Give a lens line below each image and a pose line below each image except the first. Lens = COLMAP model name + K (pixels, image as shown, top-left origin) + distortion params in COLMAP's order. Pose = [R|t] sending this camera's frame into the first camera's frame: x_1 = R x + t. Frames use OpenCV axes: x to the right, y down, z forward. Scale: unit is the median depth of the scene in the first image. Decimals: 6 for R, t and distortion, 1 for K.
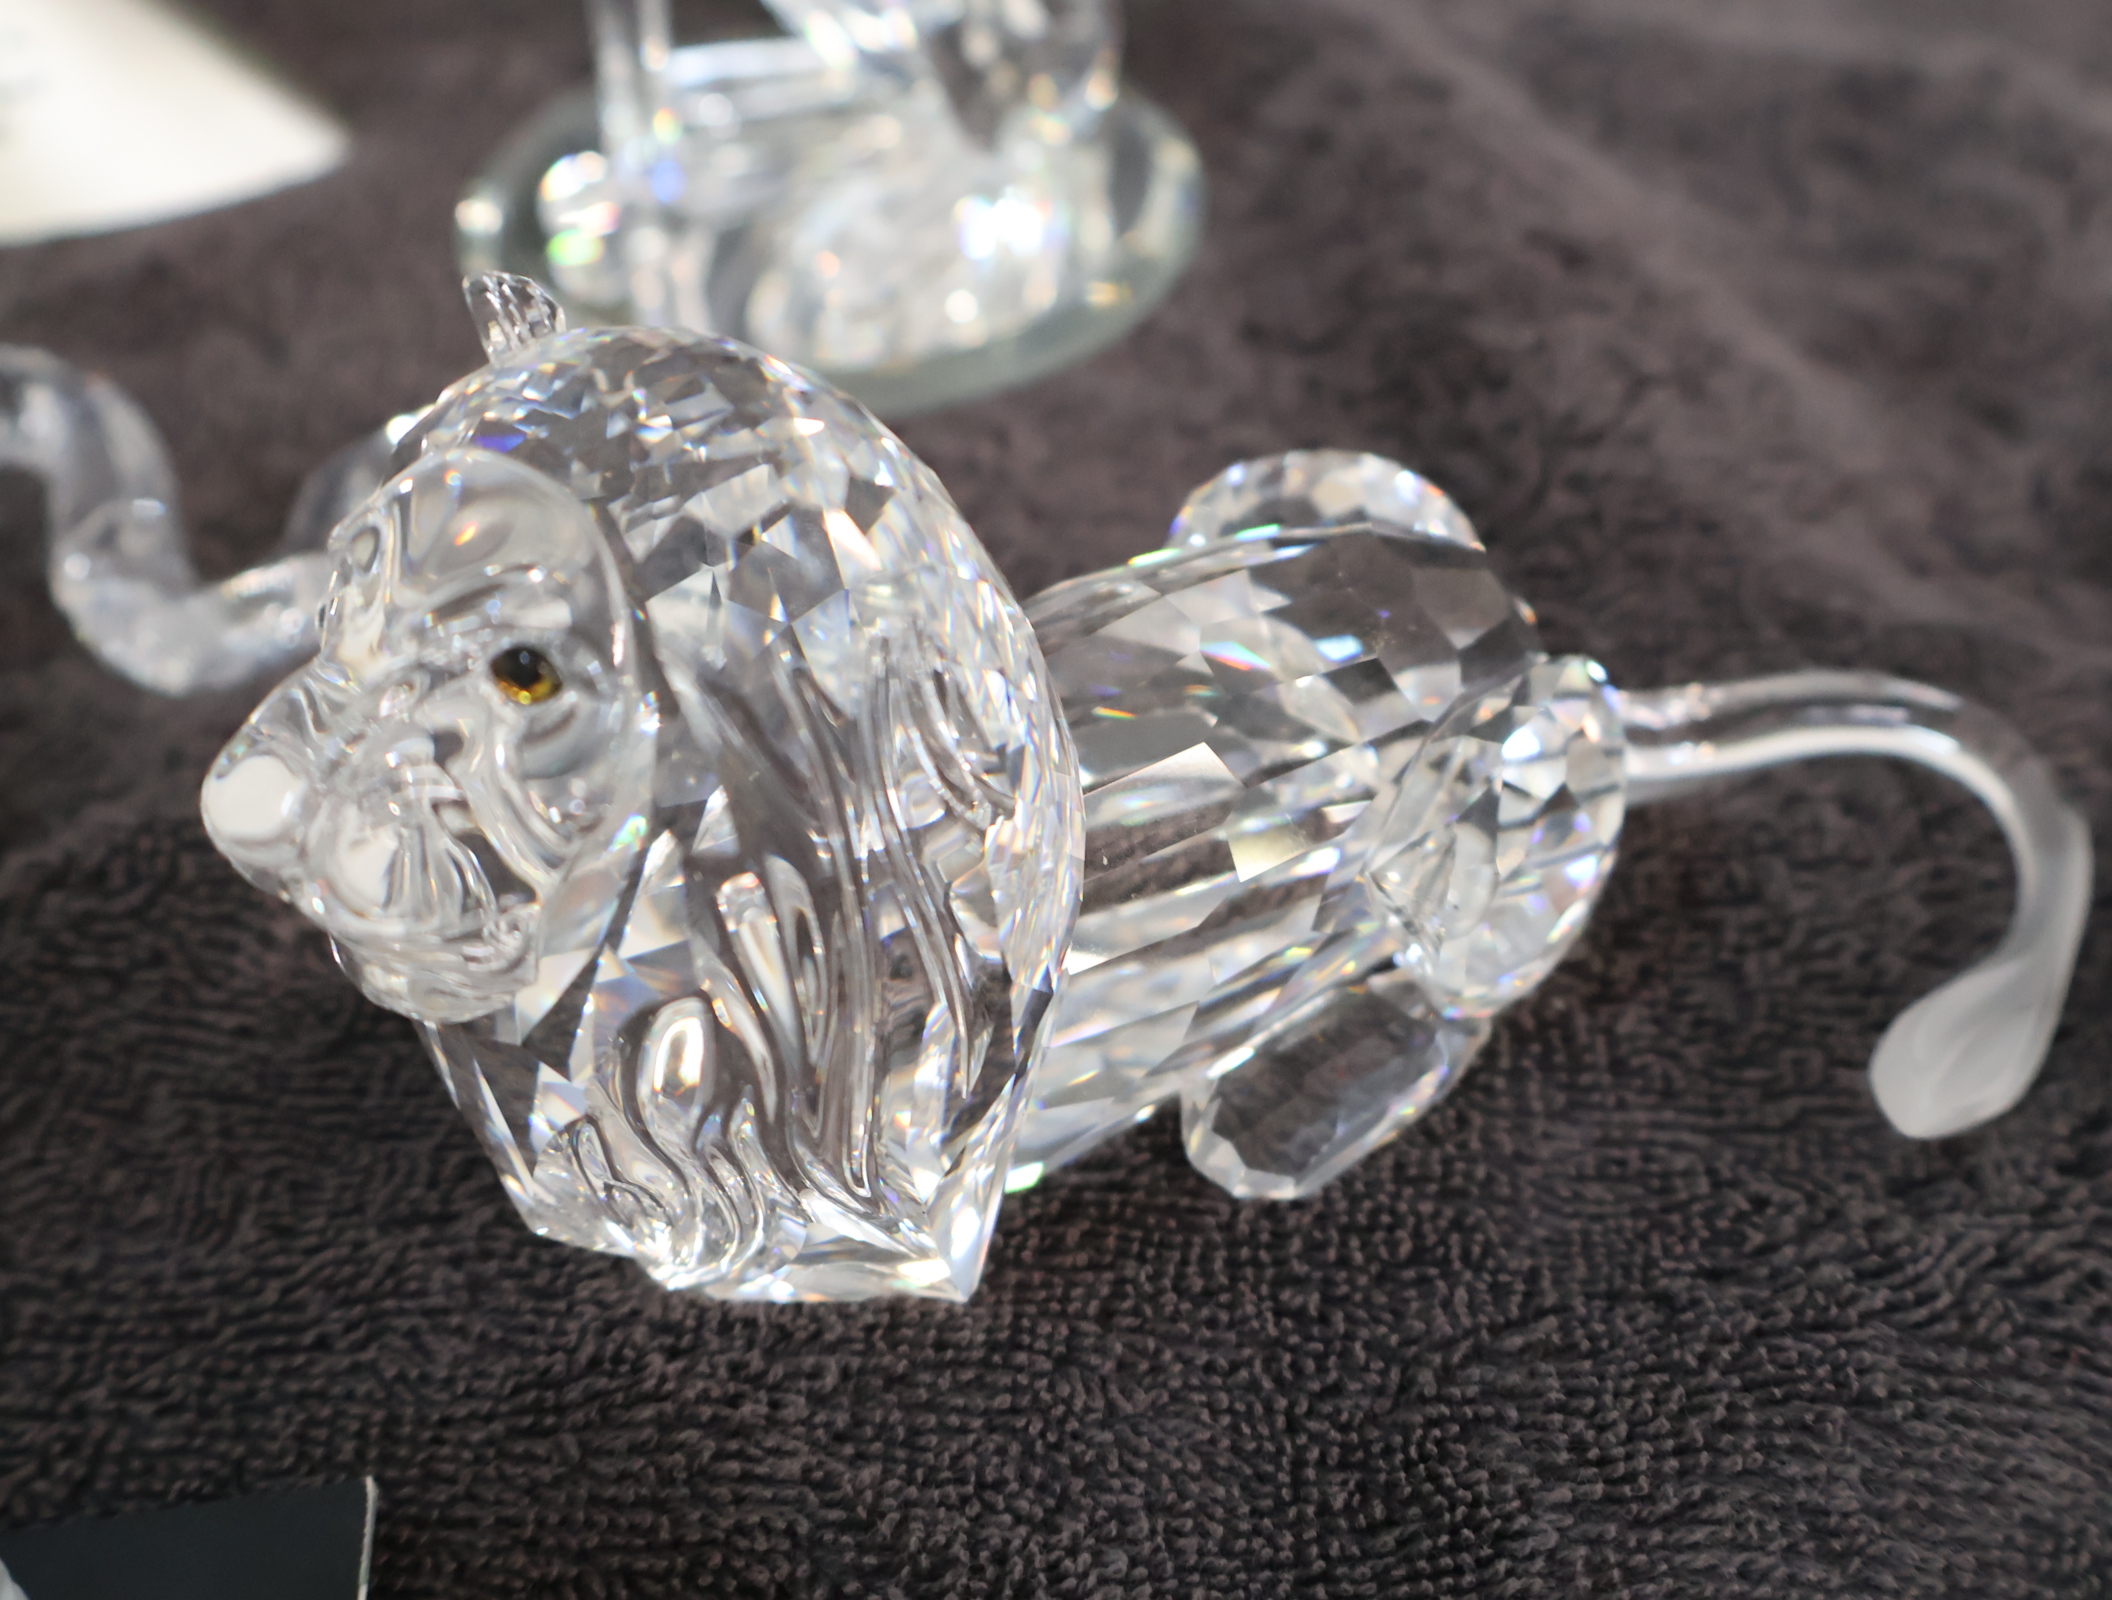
lens RADIAL K [[2615.6, 0, 1051.1], [0, 2615.6, 804.4], [0, 0, 1]] dist [0.009336, -0.008227]
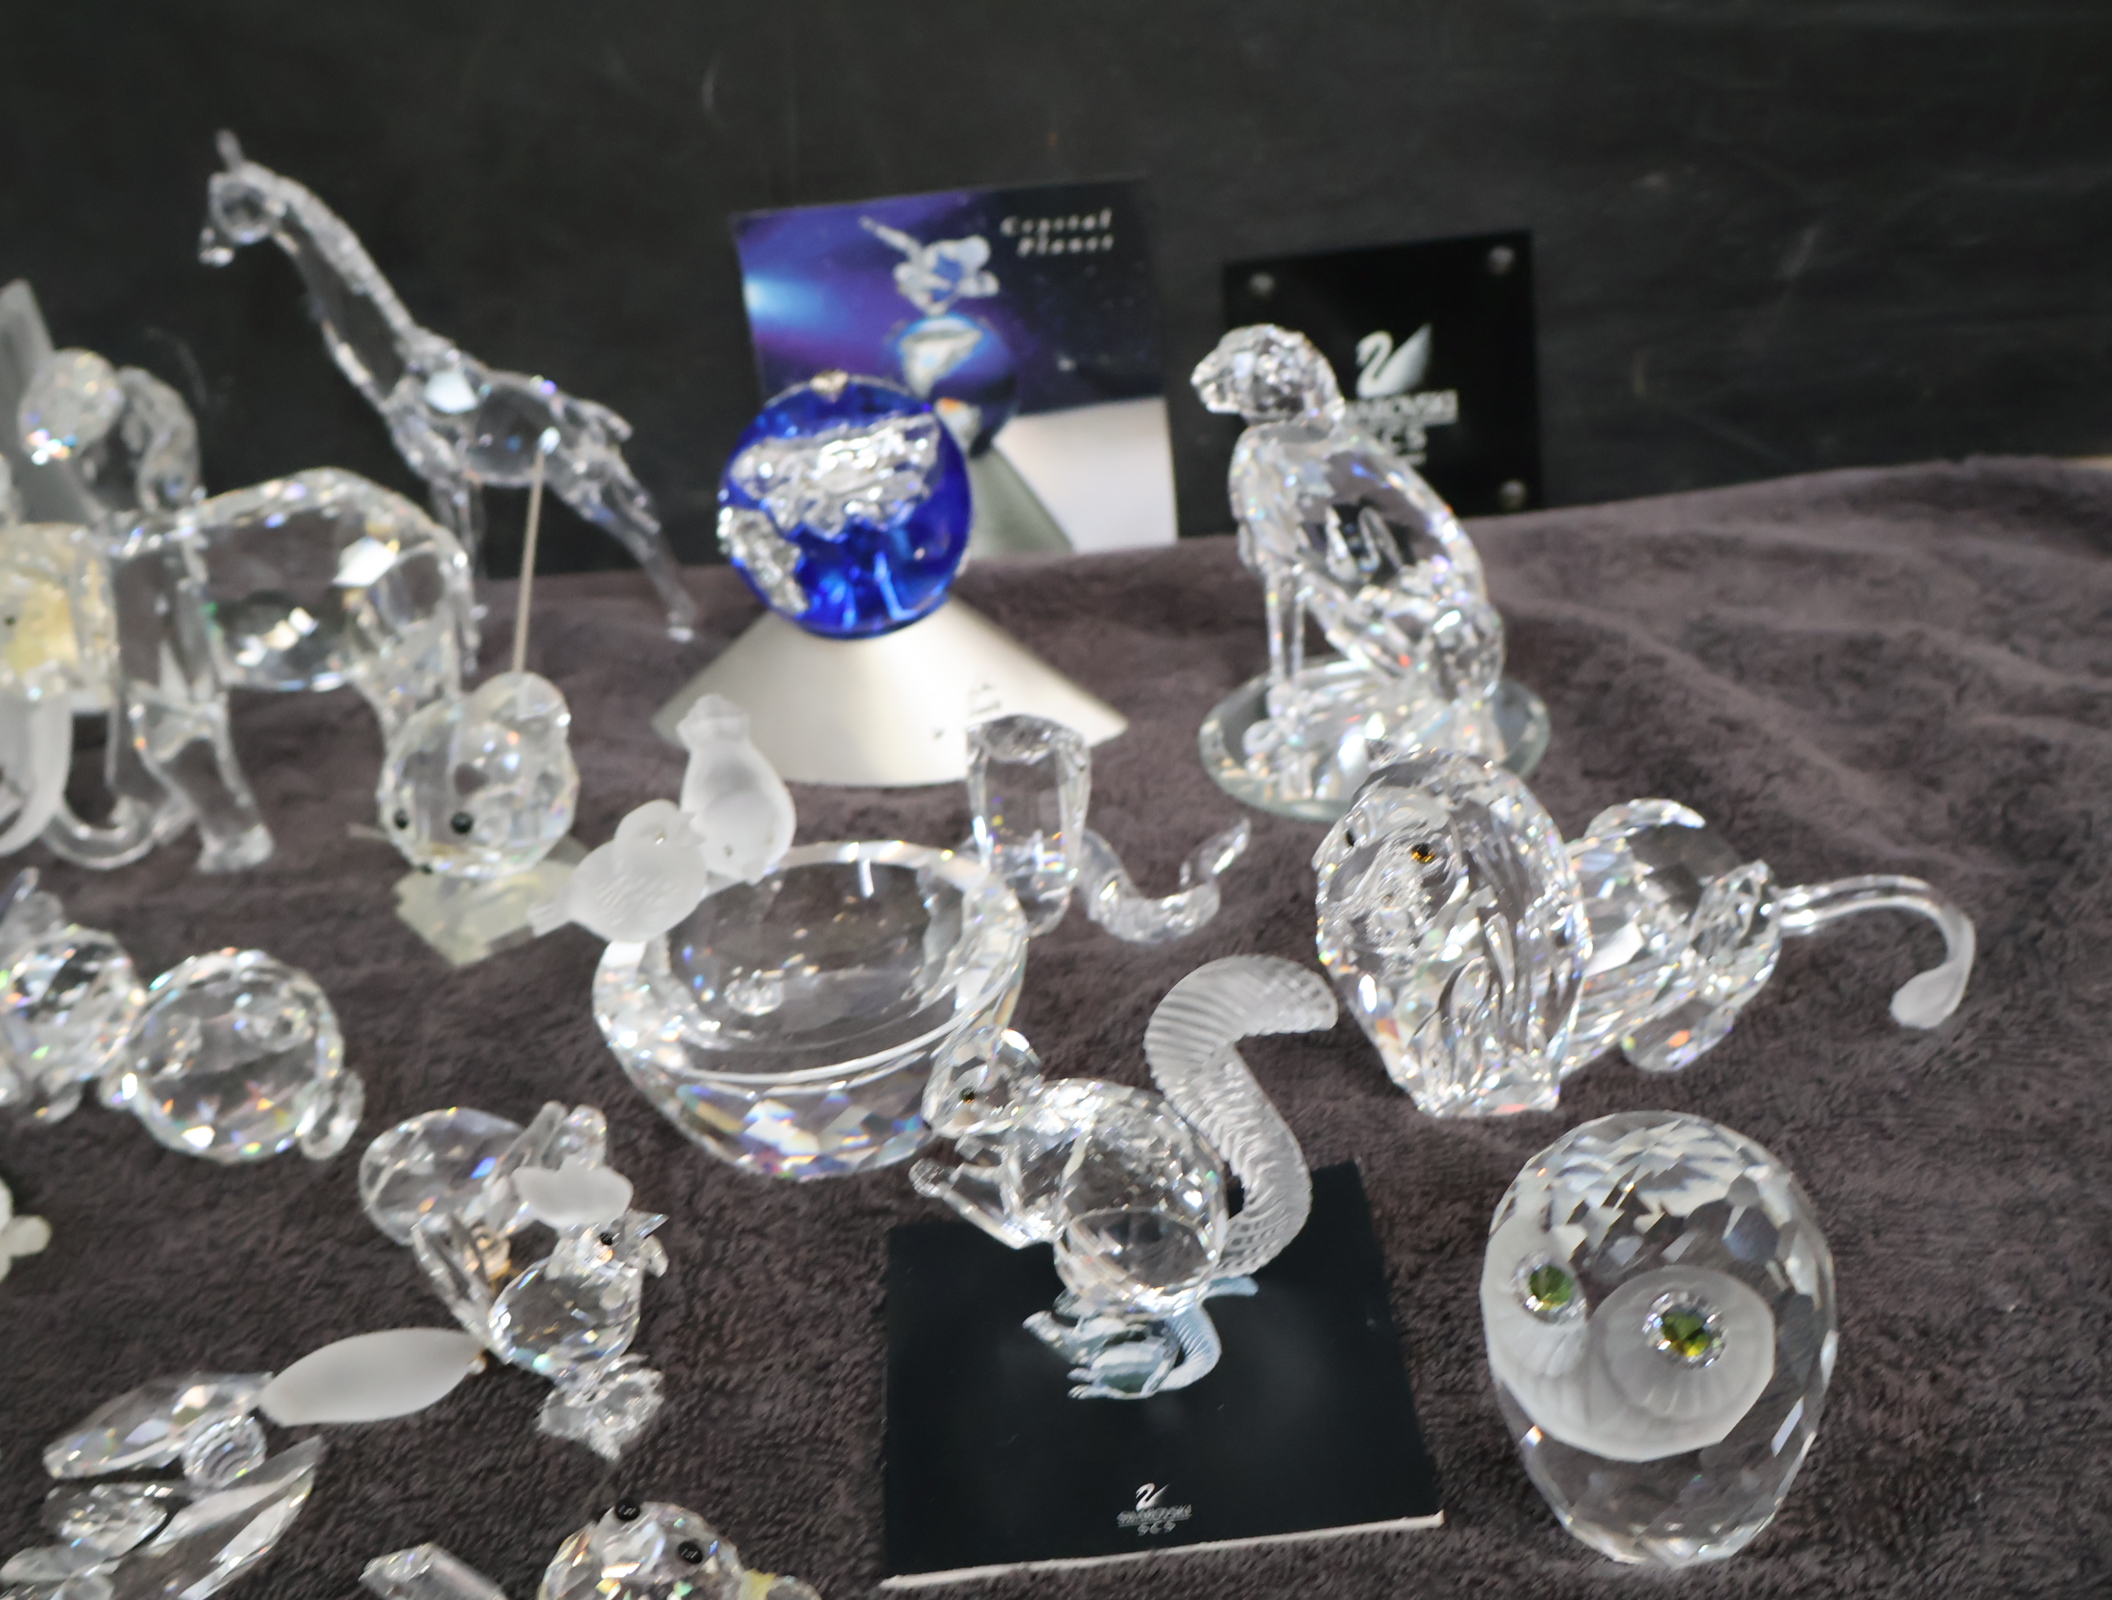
lens RADIAL K [[2615.6, 0, 1051.1], [0, 2615.6, 804.4], [0, 0, 1]] dist [0.009336, -0.008227]
pose [[0.996781, -0.068286, -0.042020, -0.306763], [0.056929, 0.971804, -0.228816, 0.351684], [0.056460, 0.225687, 0.972562, -1.258423]]
